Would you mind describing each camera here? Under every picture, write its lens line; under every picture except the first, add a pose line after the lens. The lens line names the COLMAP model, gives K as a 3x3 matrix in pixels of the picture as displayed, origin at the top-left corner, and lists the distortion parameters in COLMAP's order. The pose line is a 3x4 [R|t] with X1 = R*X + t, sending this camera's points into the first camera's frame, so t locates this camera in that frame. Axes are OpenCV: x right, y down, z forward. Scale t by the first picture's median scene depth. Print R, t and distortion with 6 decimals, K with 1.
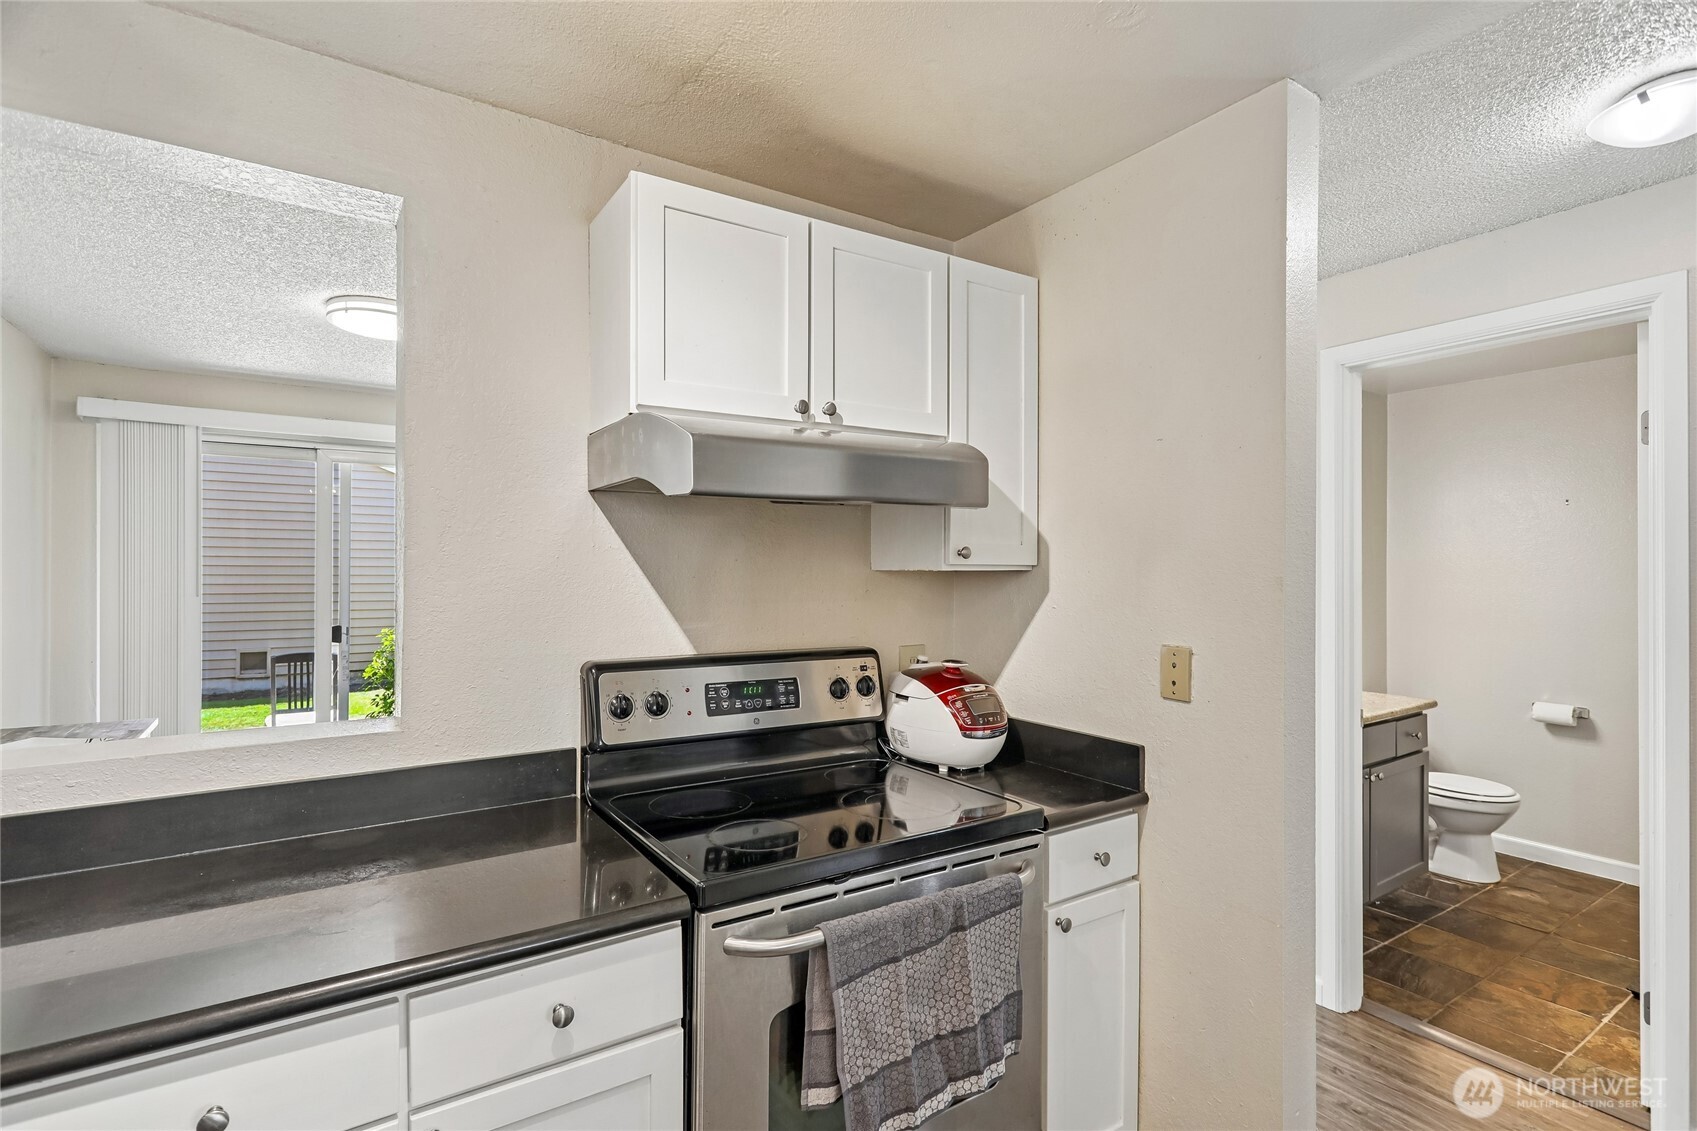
lens RADIAL K [[779.6, 0, 798.0], [0, 779.6, 563.4], [0, 0, 1]] dist [-0.002524, -0.000388]
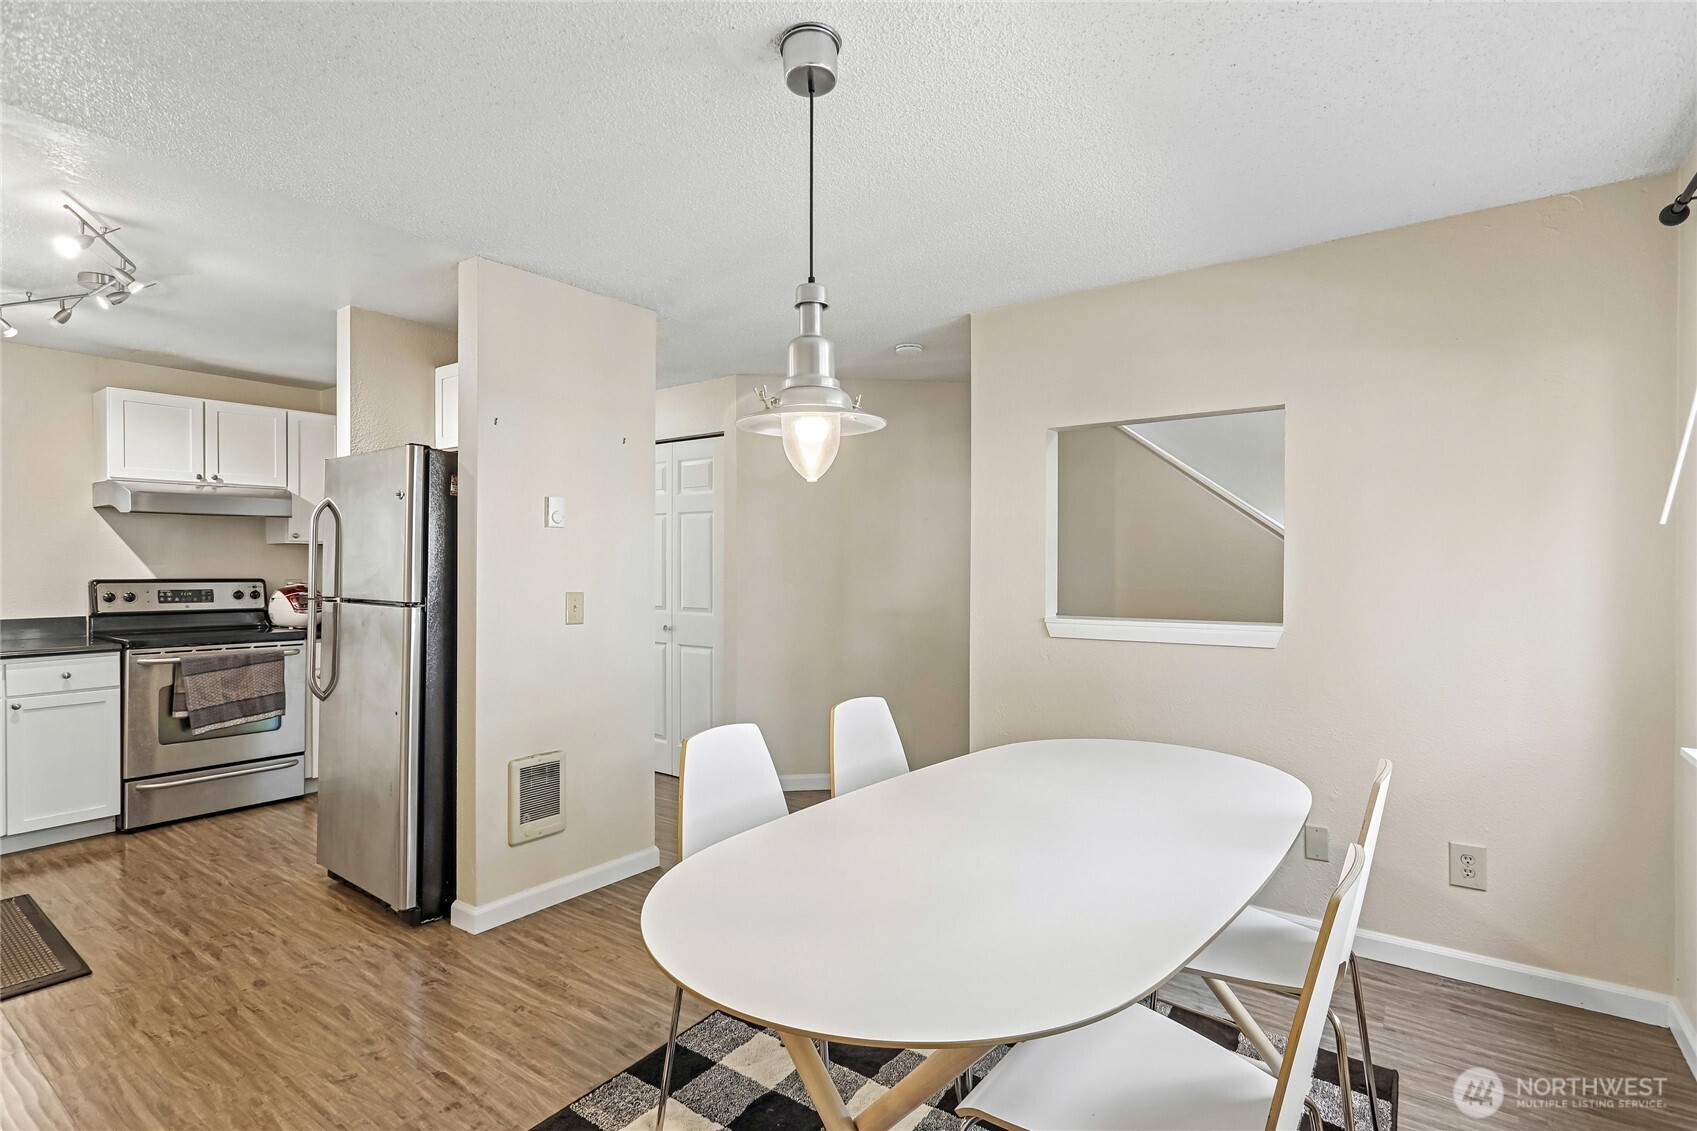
lens RADIAL K [[828.9, 0, 848.5], [0, 828.9, 565.5], [0, 0, 1]] dist [-0.001789, 0.001111]
pose [[0.926614, -0.001264, 0.376011, 0.908749], [-0.002917, 0.999940, 0.010548, 0.049765], [-0.376001, -0.010871, 0.926555, -2.188518]]
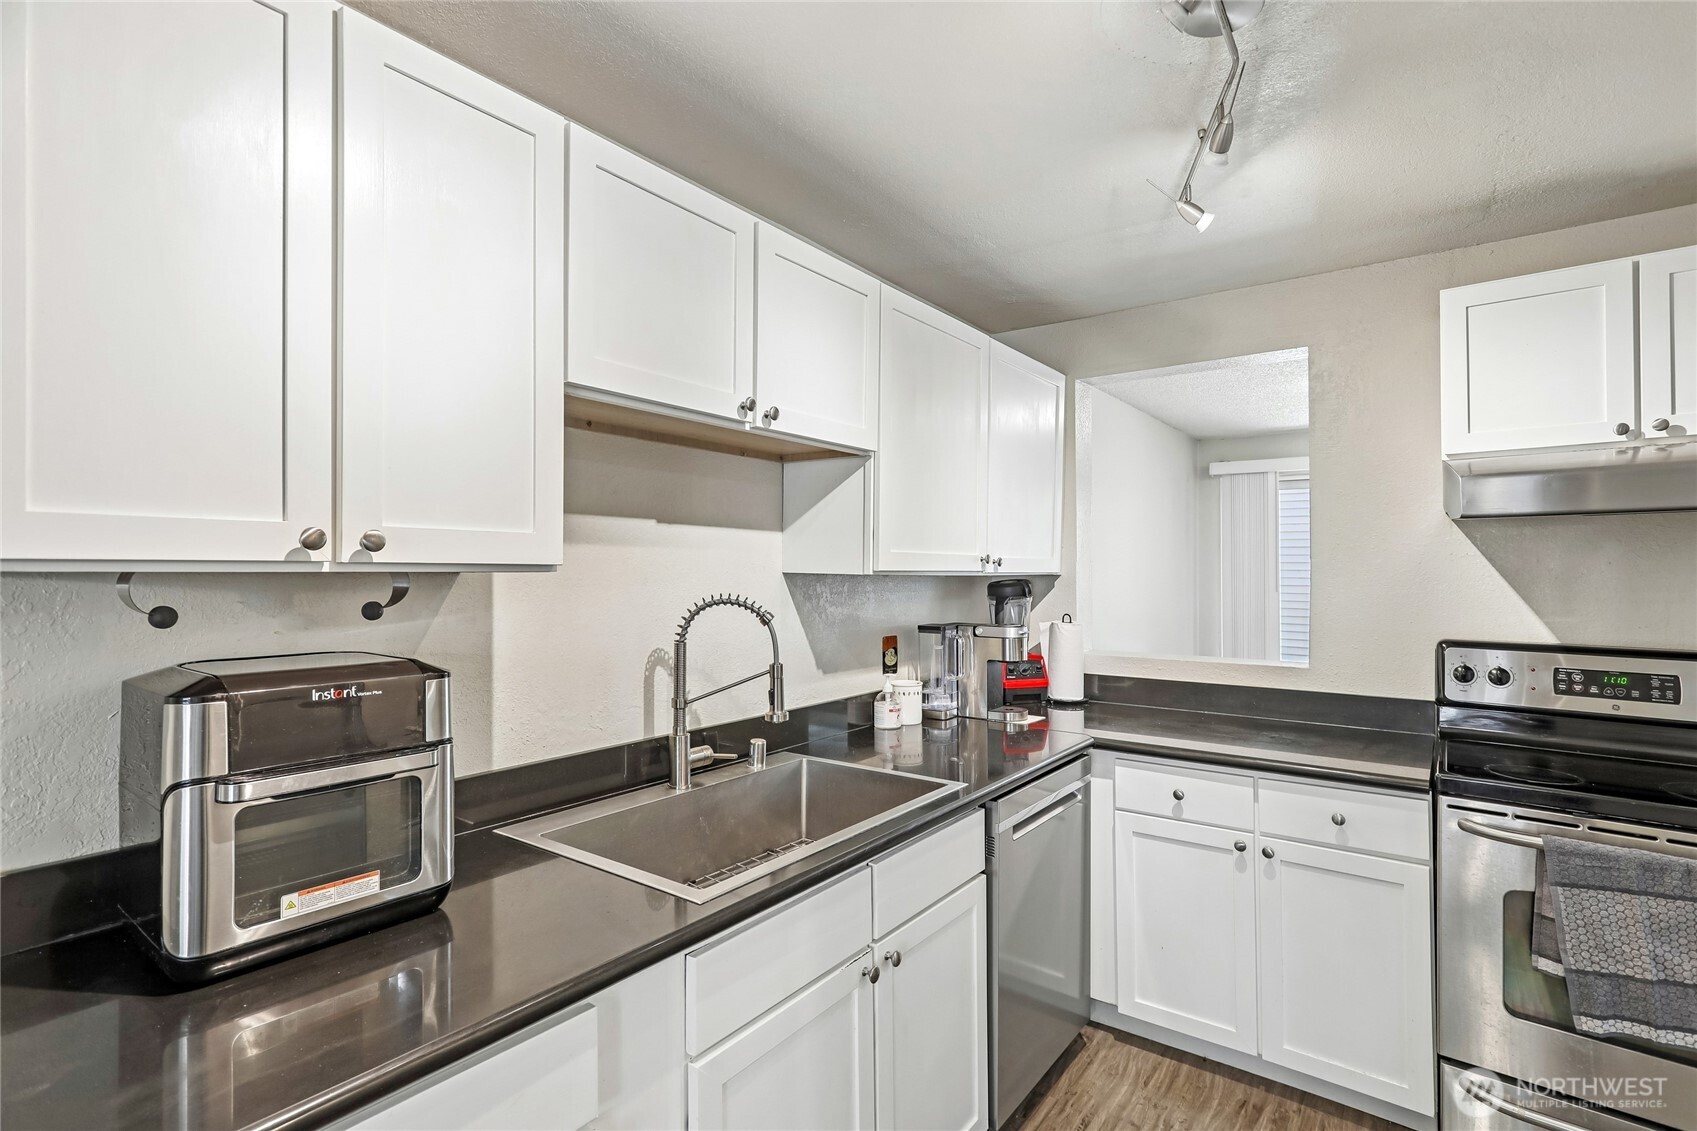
lens RADIAL K [[805.5, 0, 910.8], [0, 805.5, 557.8], [0, 0, 1]] dist [0.013920, 0.000262]
pose [[0.397565, -0.014144, -0.917465, 0.657832], [0.002648, 0.999895, -0.014267, 0.002452], [0.917570, 0.003243, 0.397560, -0.414653]]
